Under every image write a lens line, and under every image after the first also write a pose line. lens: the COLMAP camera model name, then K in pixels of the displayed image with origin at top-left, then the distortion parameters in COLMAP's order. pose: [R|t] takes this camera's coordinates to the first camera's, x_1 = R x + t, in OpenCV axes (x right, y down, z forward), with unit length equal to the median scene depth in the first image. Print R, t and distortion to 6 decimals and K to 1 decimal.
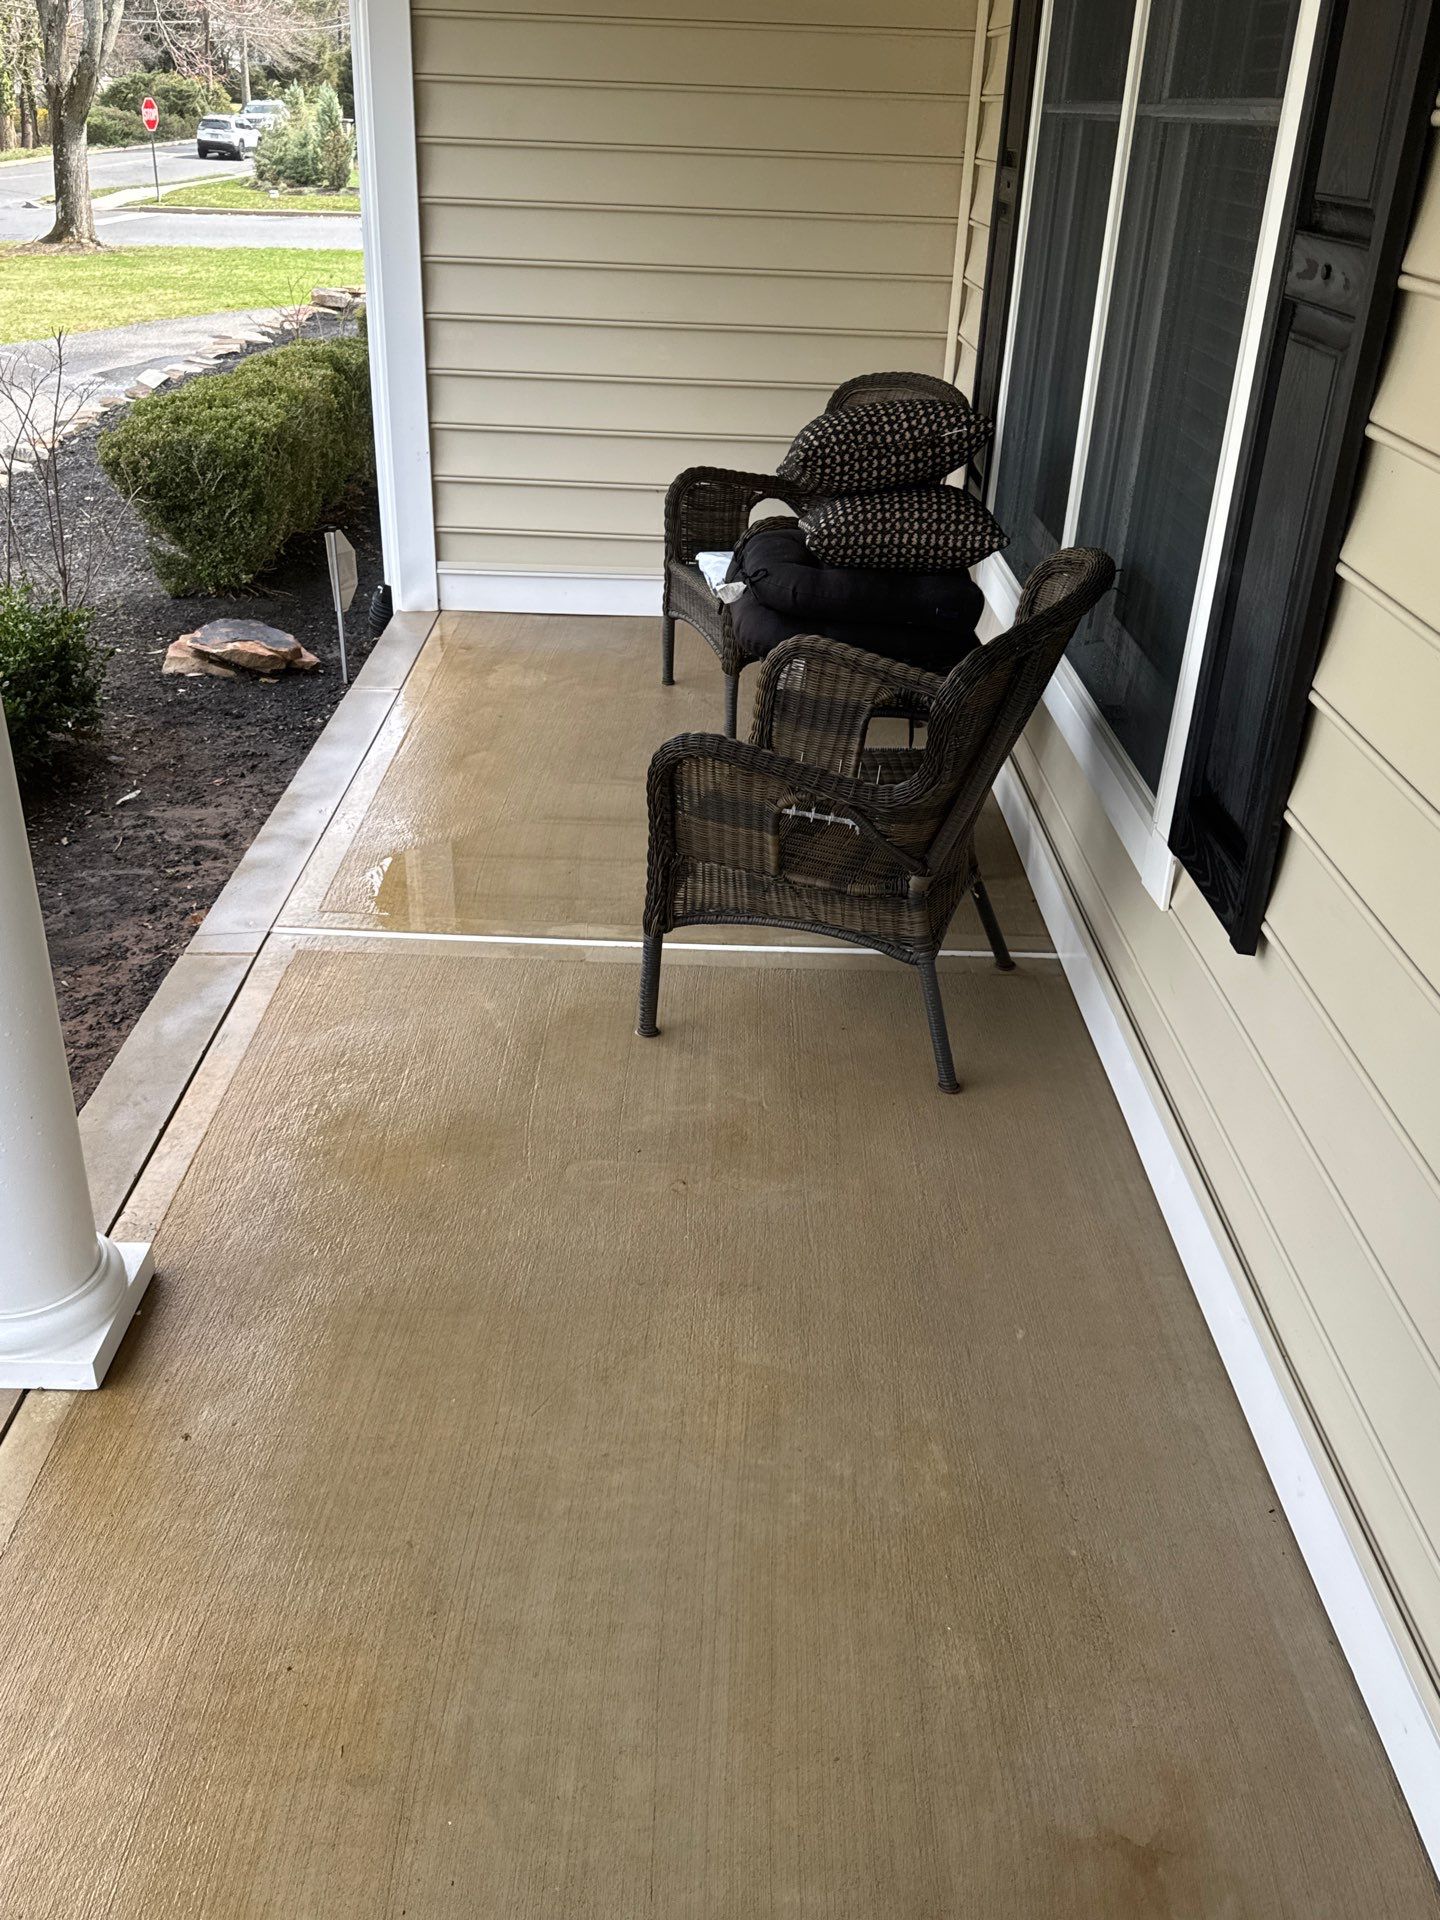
lens RADIAL K [[1626.1, 0, 726.0], [0, 1626.1, 973.0], [0, 0, 1]] dist [0.012921, -0.044988]
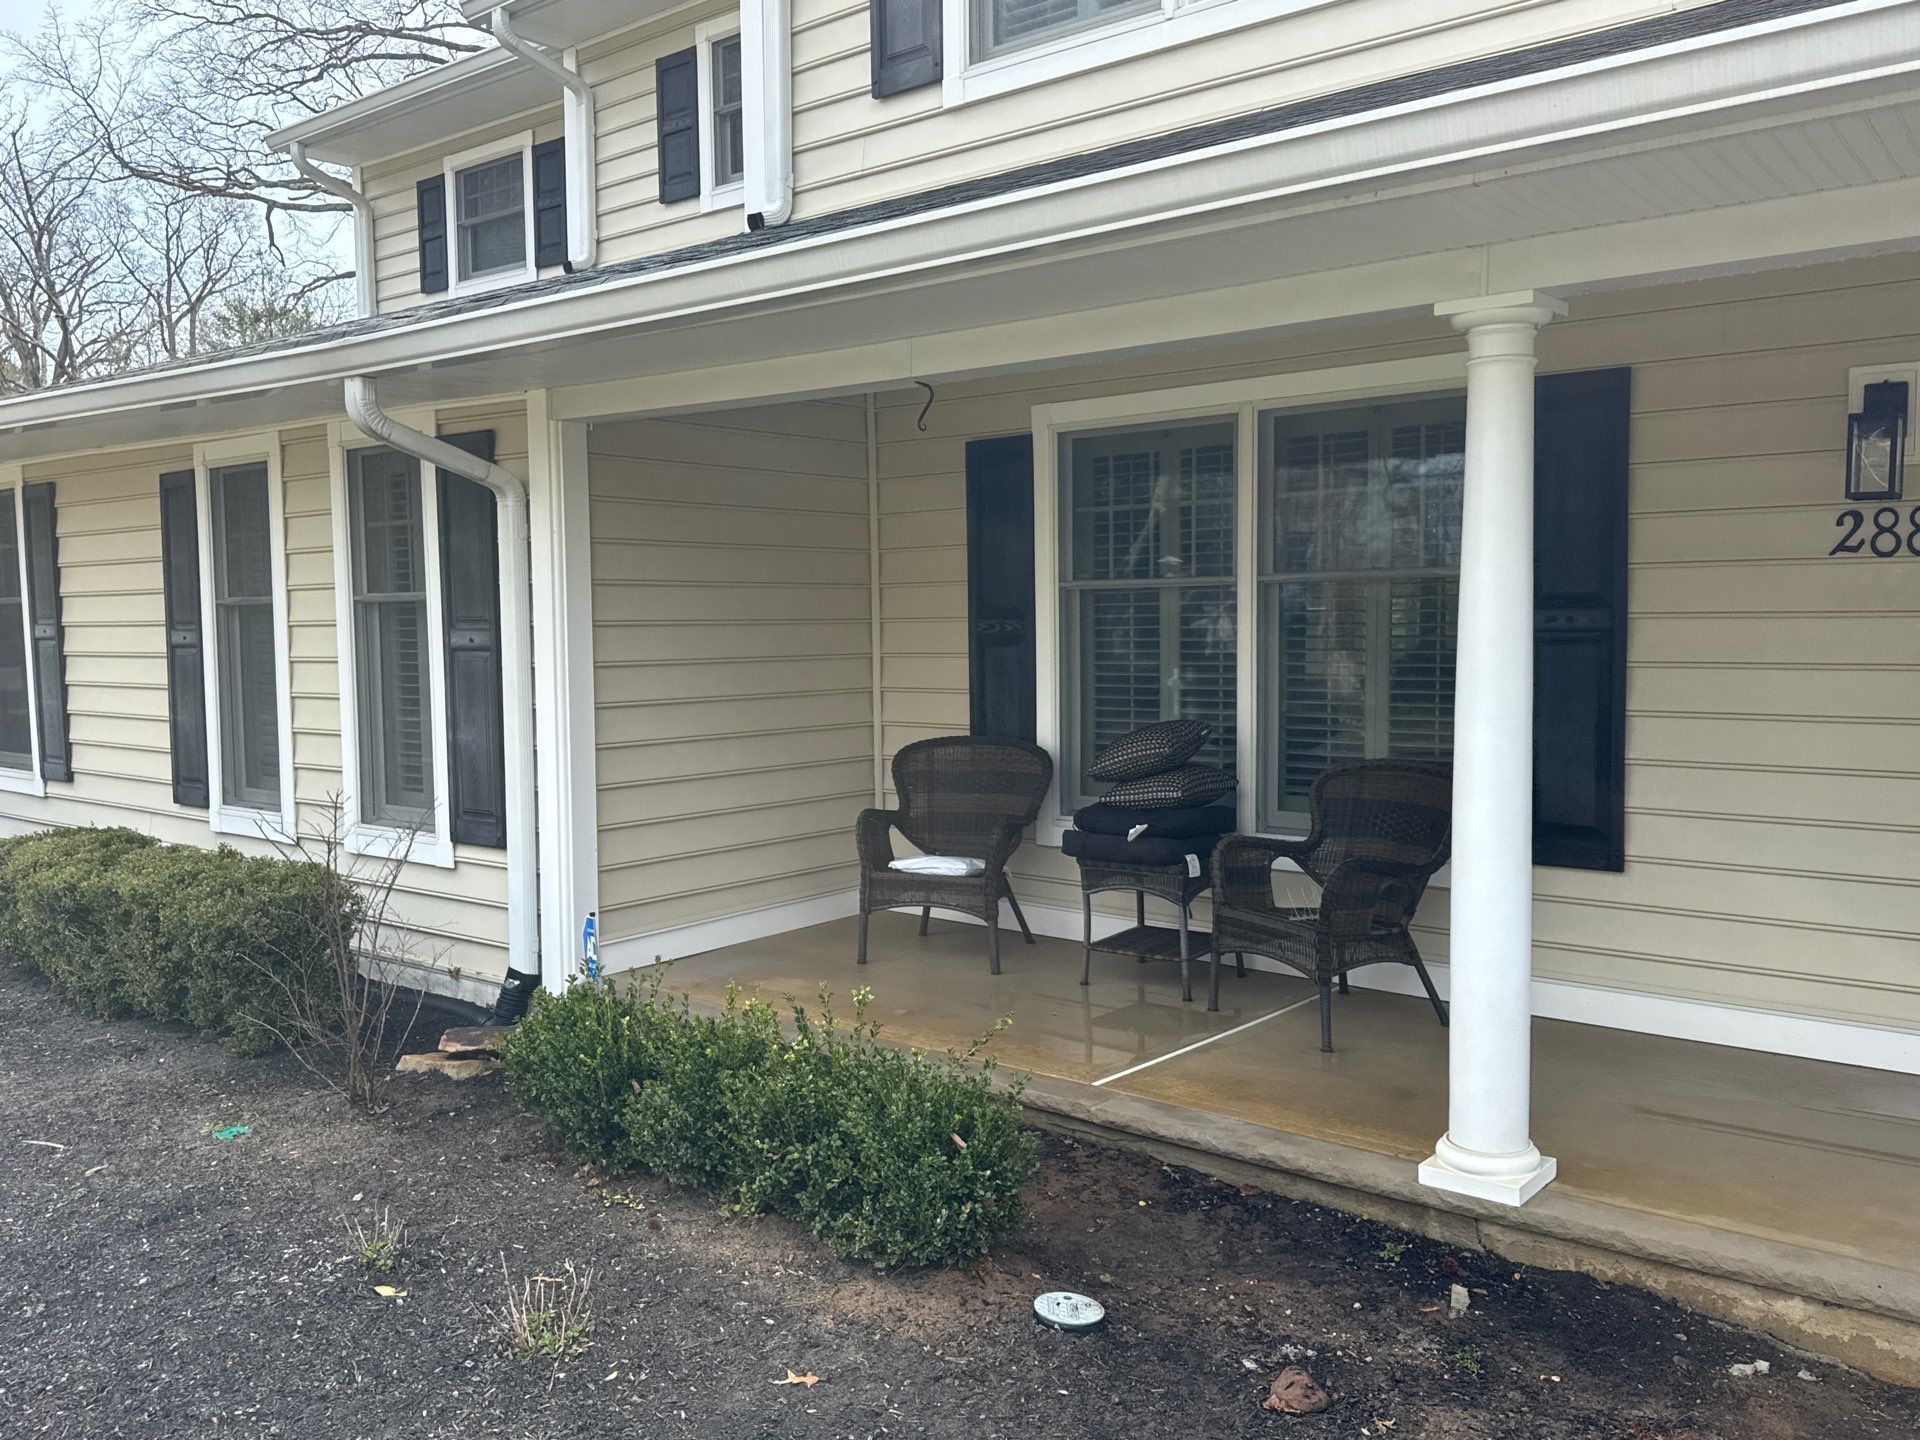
lens RADIAL K [[1564.2, 0, 956.5], [0, 1564.2, 742.2], [0, 0, 1]] dist [0.085432, -0.117825]
pose [[0.643670, -0.108676, 0.757548, -0.858008], [0.394641, 0.895241, -0.206888, -0.038743], [-0.655704, 0.432127, 0.619128, 0.055083]]
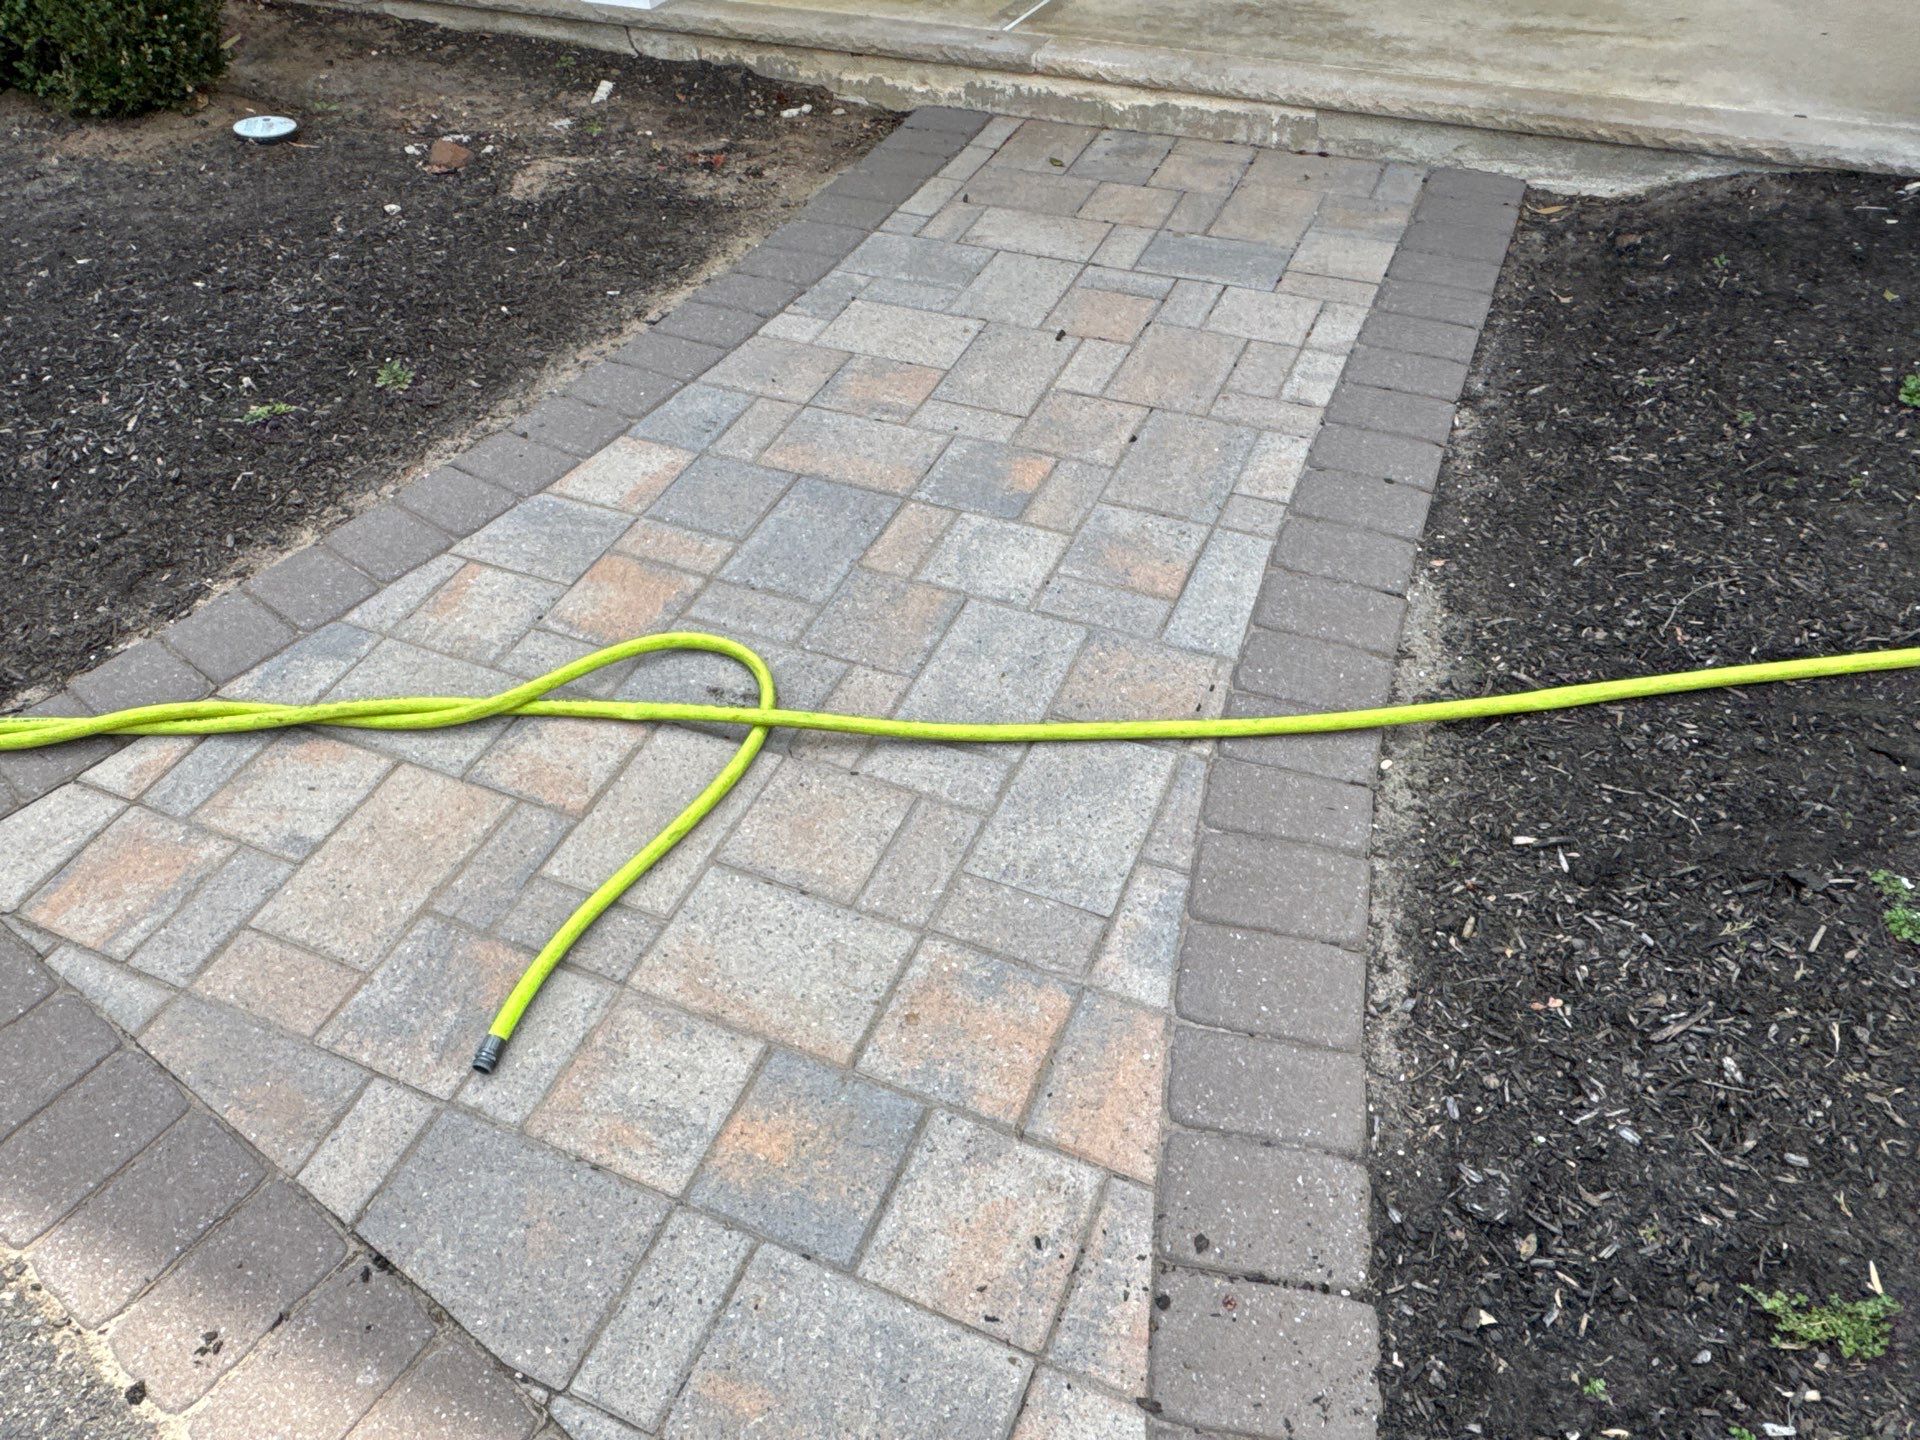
lens RADIAL K [[1303.4, 0, 955.2], [0, 1303.4, 731.4], [0, 0, 1]] dist [-0.006611, 0.004858]
pose [[0.402514, -0.670307, 0.623435, -0.834750], [0.464714, 0.736384, 0.491710, 0.112871], [-0.788685, 0.091799, 0.607906, -0.112276]]
